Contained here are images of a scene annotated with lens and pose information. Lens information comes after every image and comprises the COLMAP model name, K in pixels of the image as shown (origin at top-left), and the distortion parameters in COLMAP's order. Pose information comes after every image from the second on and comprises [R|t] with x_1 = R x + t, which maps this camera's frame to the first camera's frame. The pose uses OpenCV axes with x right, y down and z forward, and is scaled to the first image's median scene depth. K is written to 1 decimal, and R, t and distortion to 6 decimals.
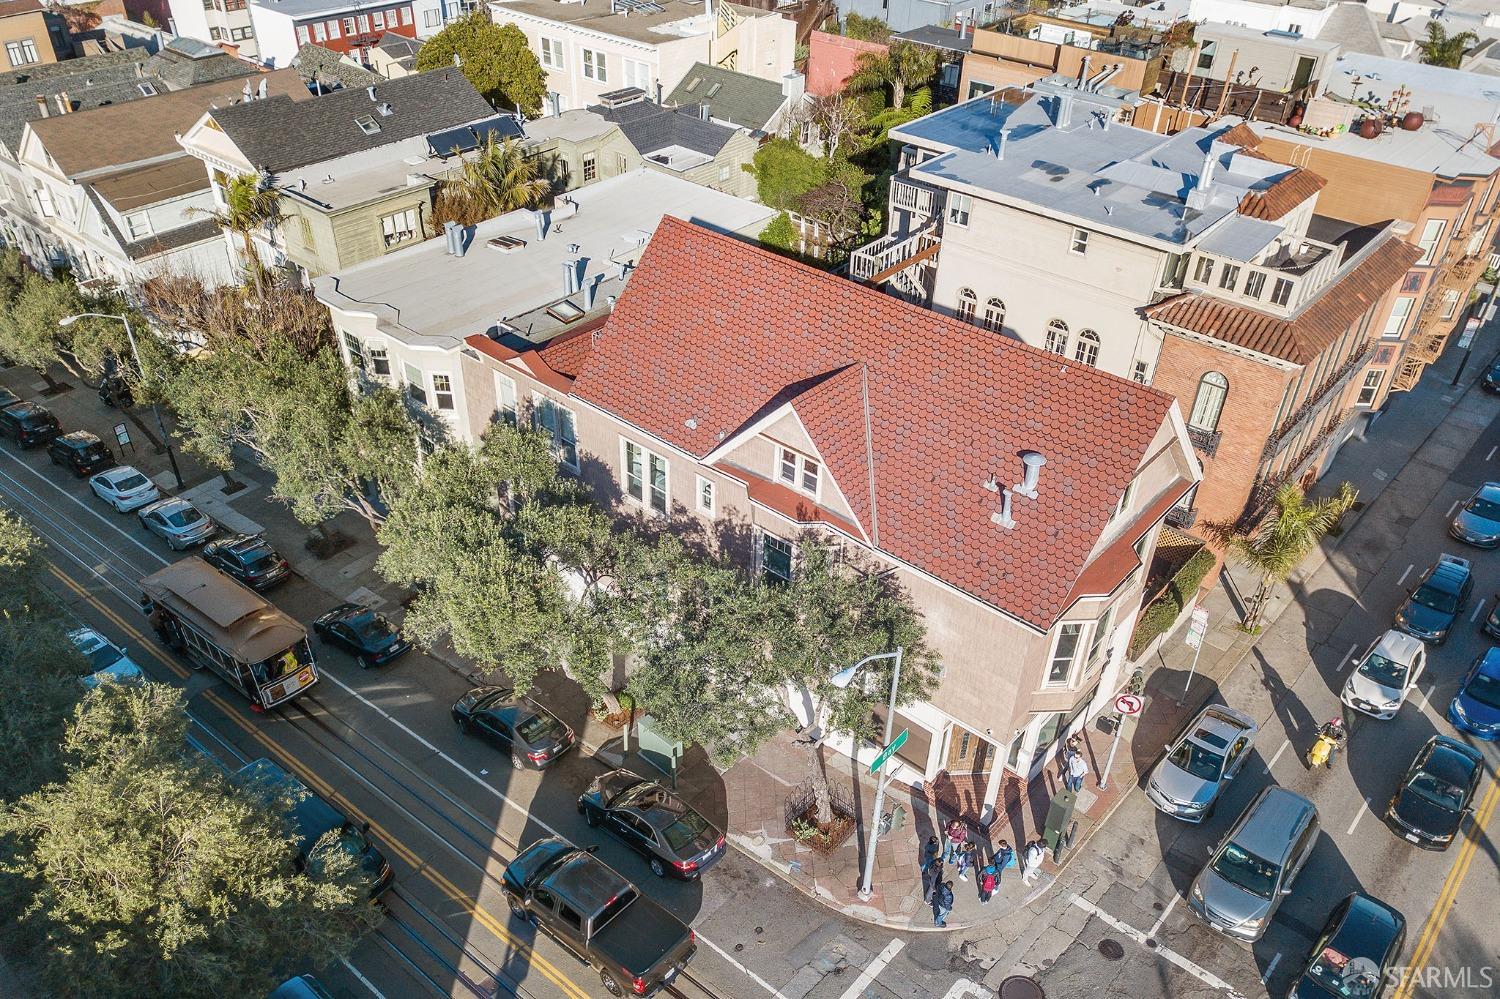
lens RADIAL K [[1154.2, 0, 750.0], [0, 1154.2, 499.5], [0, 0, 1]] dist [0.001329, 0.000828]
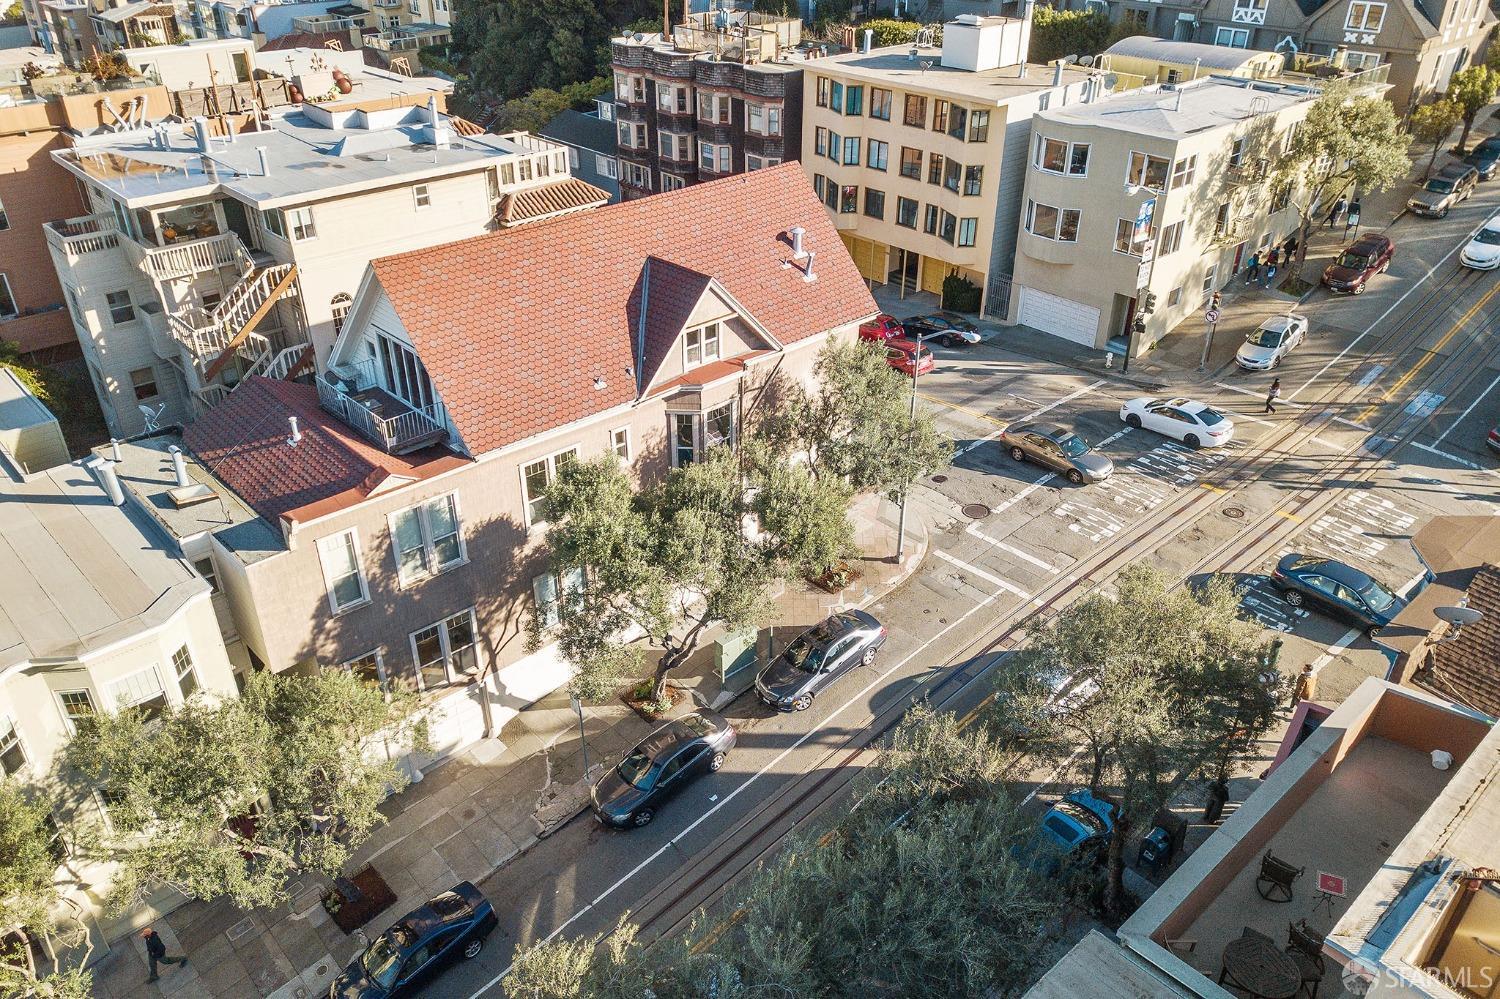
lens RADIAL K [[1154.2, 0, 750.0], [0, 1154.2, 499.5], [0, 0, 1]] dist [0.001329, 0.000828]
pose [[0.109207, -0.516310, 0.849410, -0.874577], [0.565211, 0.735188, 0.374213, -0.272772], [-0.817686, 0.439229, 0.372112, 0.496030]]
